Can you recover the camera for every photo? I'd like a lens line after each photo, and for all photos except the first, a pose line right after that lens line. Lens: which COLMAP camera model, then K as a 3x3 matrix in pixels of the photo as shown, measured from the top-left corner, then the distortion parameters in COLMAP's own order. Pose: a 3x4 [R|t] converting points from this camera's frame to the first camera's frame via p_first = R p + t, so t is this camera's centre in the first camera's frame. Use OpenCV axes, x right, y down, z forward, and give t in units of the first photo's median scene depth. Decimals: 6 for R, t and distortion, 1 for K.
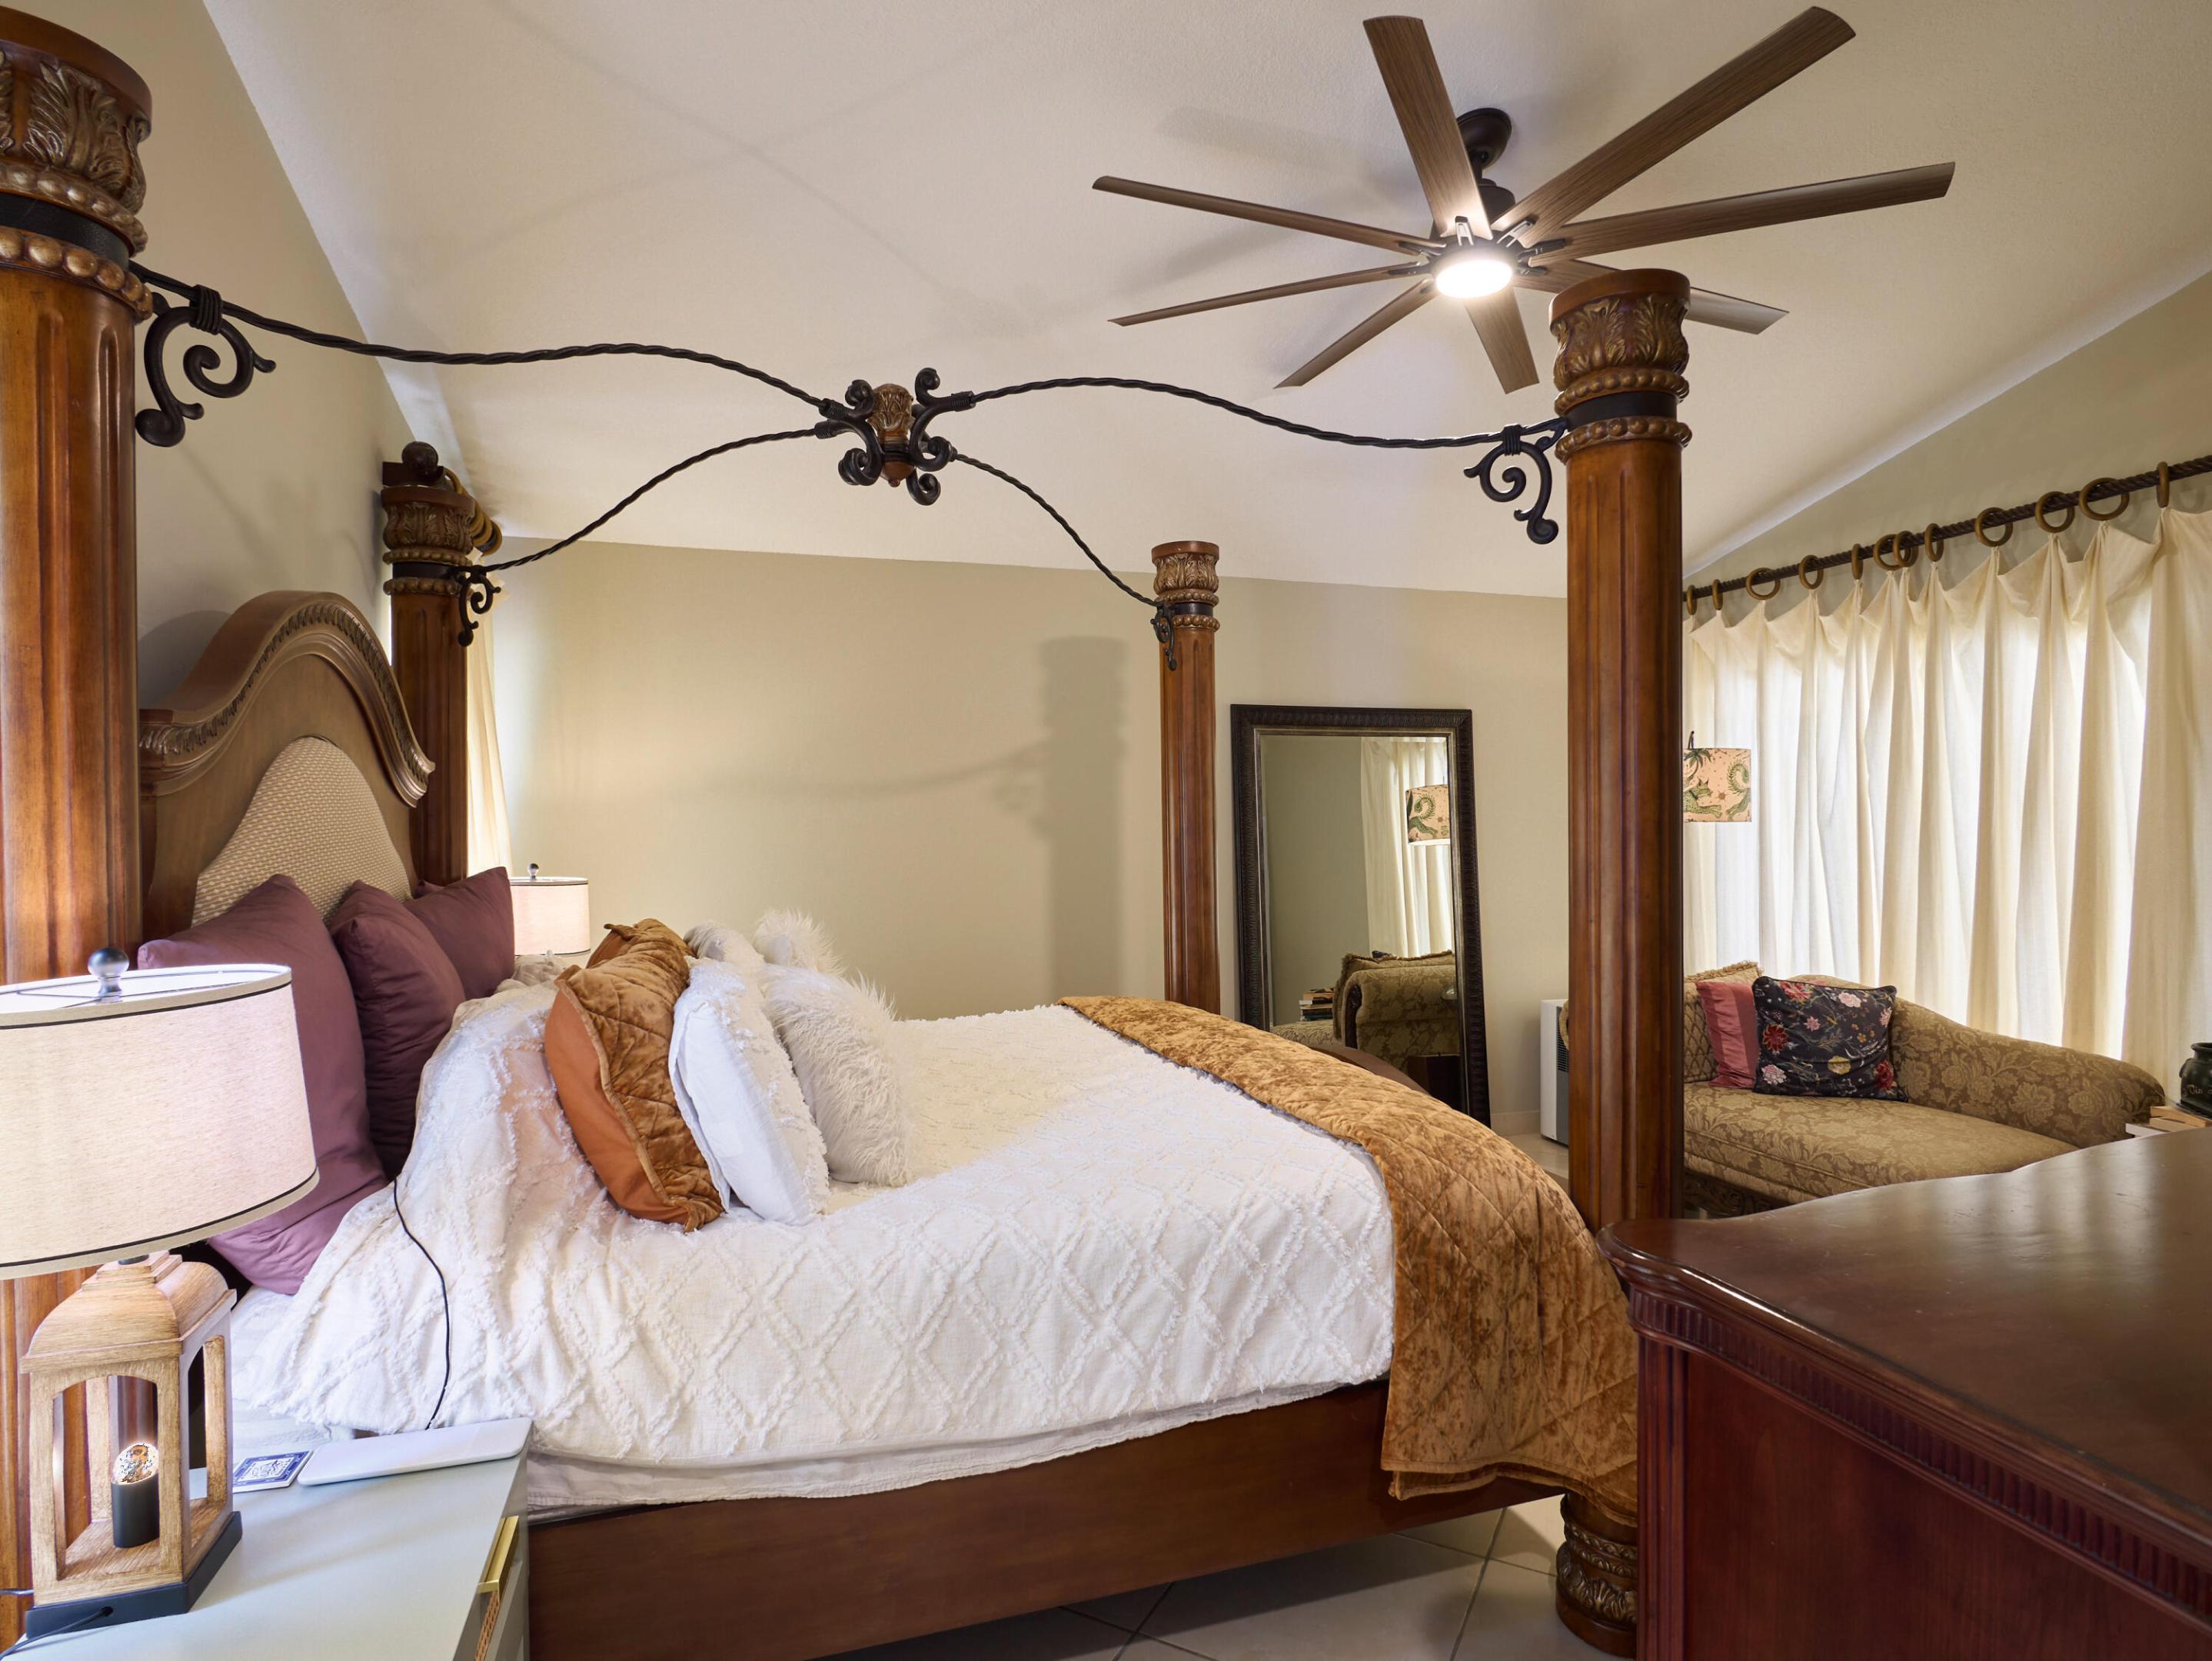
lens RADIAL K [[1182.8, 0, 1102.3], [0, 1182.8, 819.4], [0, 0, 1]] dist [-0.018600, 0.002895]
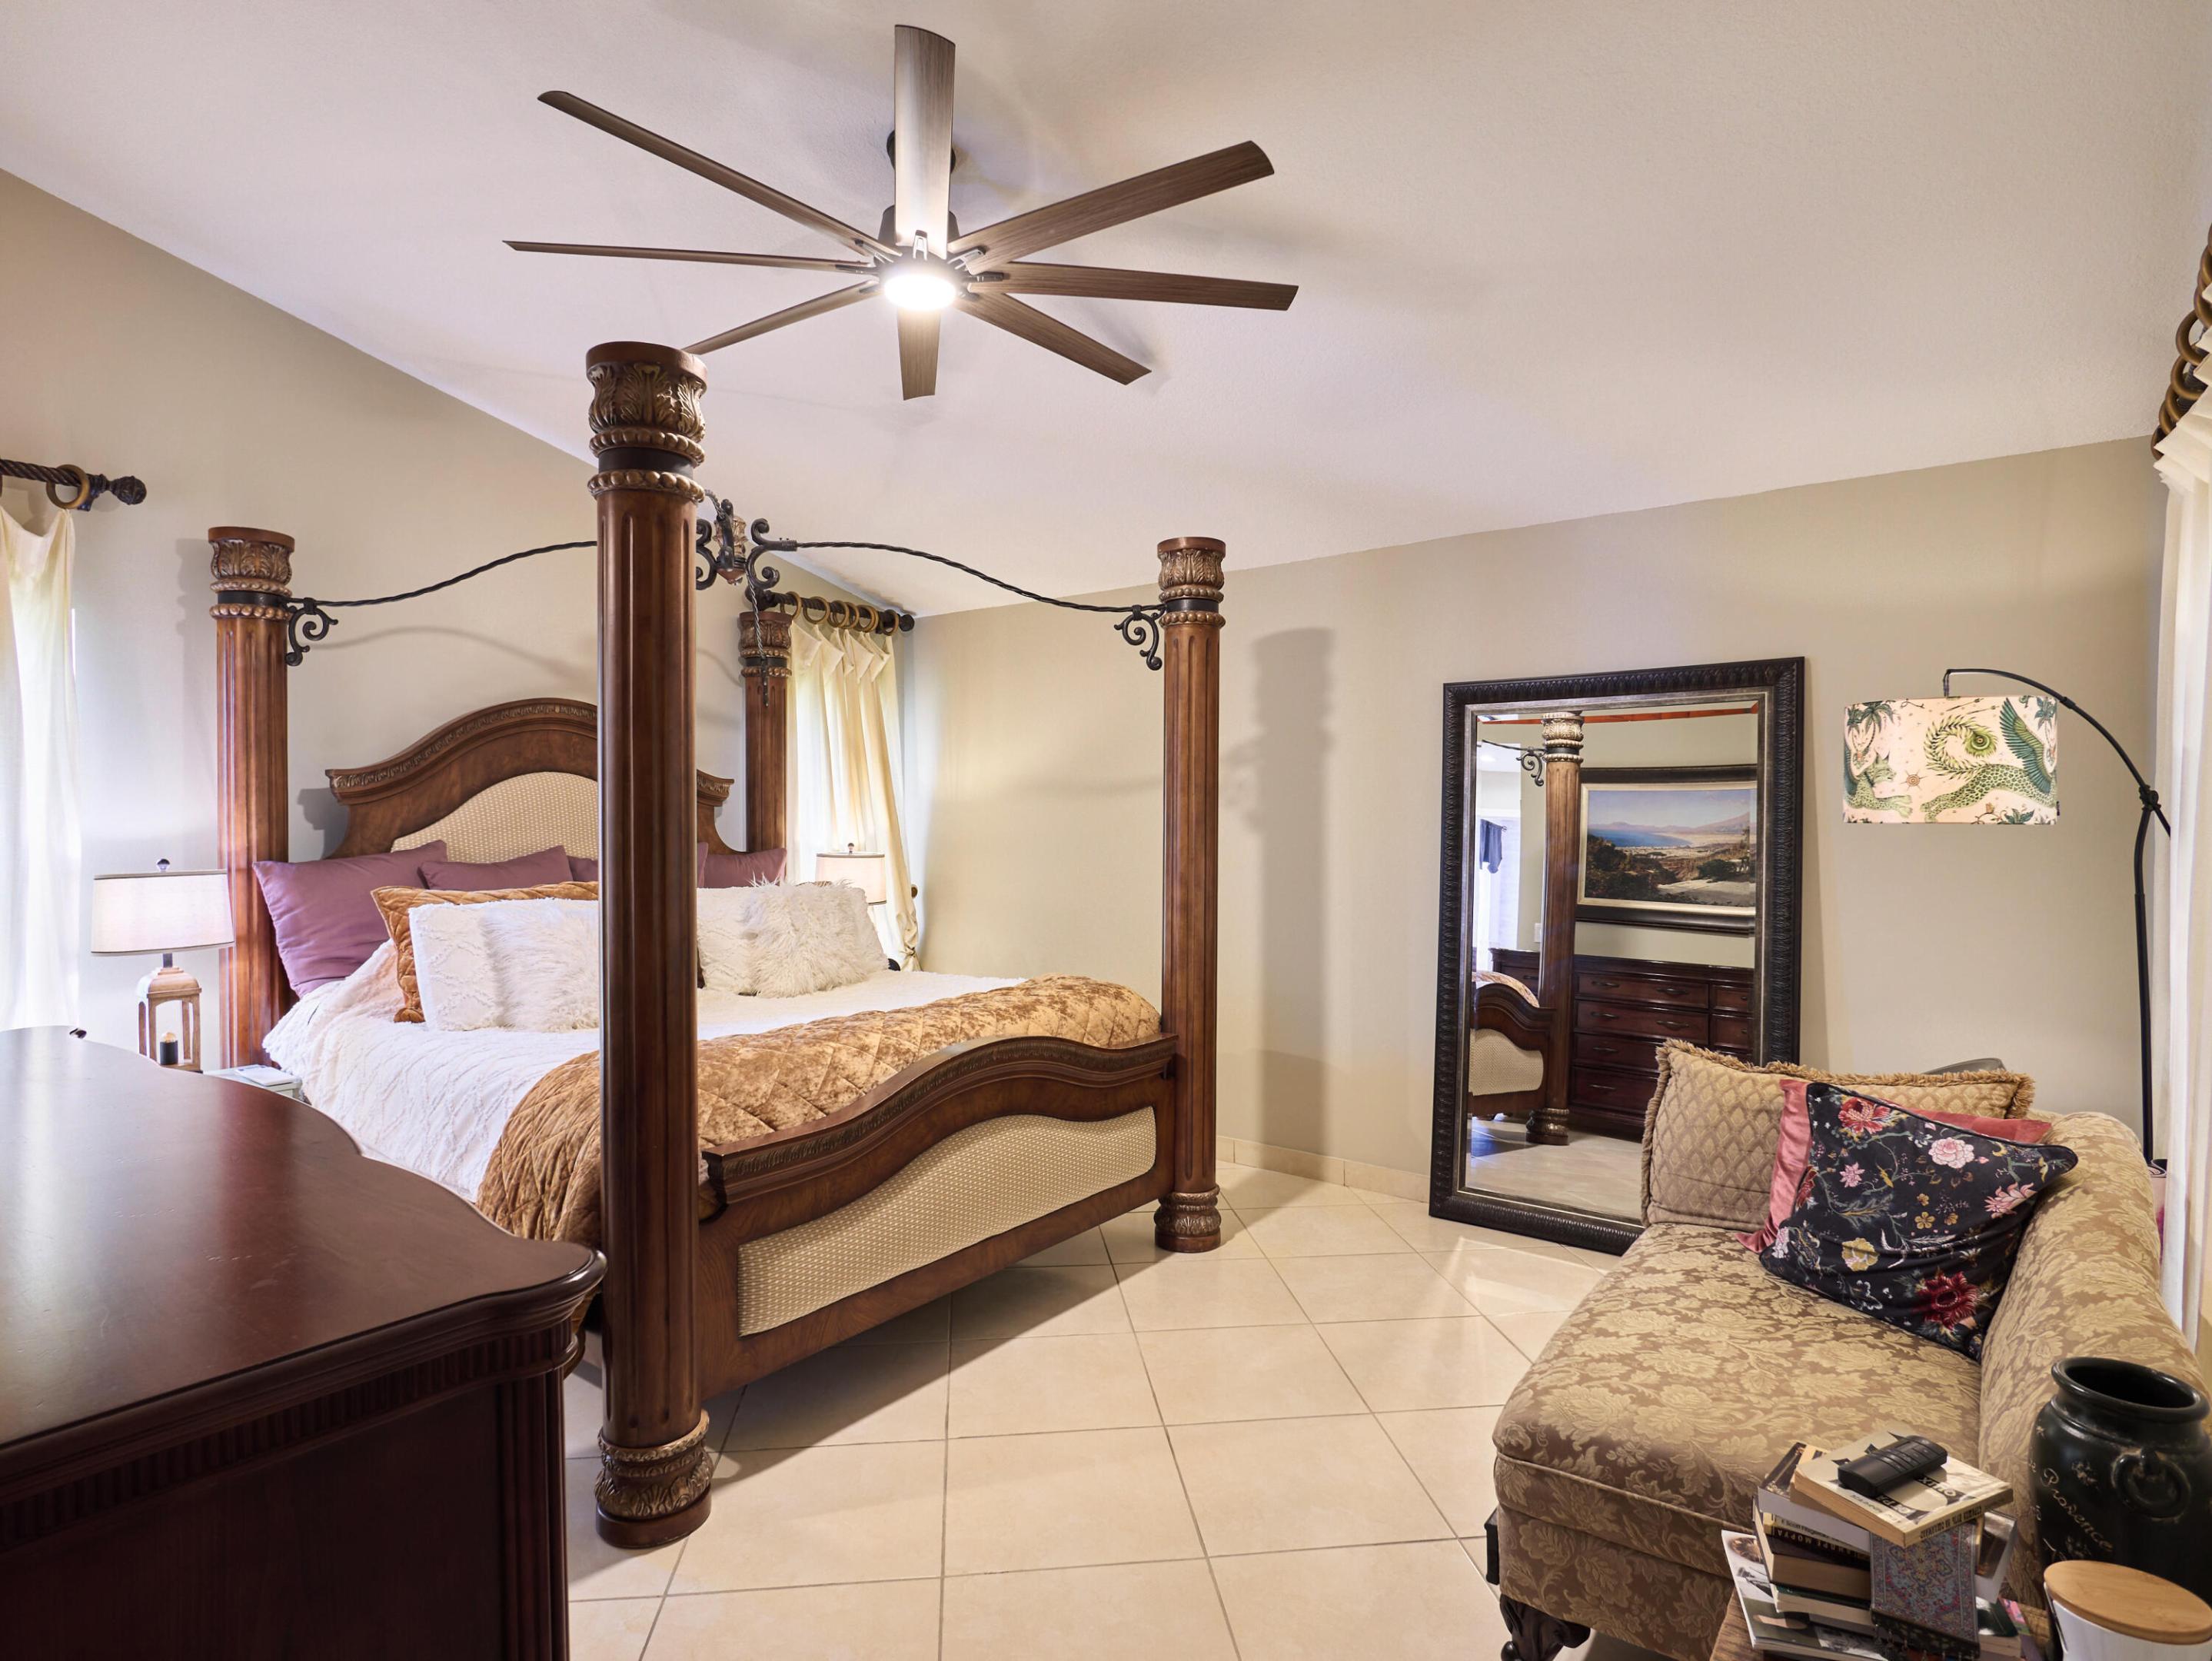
lens RADIAL K [[1183.0, 0, 1106.0], [0, 1183.0, 830.5], [0, 0, 1]] dist [-0.017853, 0.000258]
pose [[0.569180, 0.014466, -0.822086, 0.886198], [-0.003758, 0.999881, 0.014993, -0.001967], [0.822204, -0.005445, 0.569166, 0.383315]]
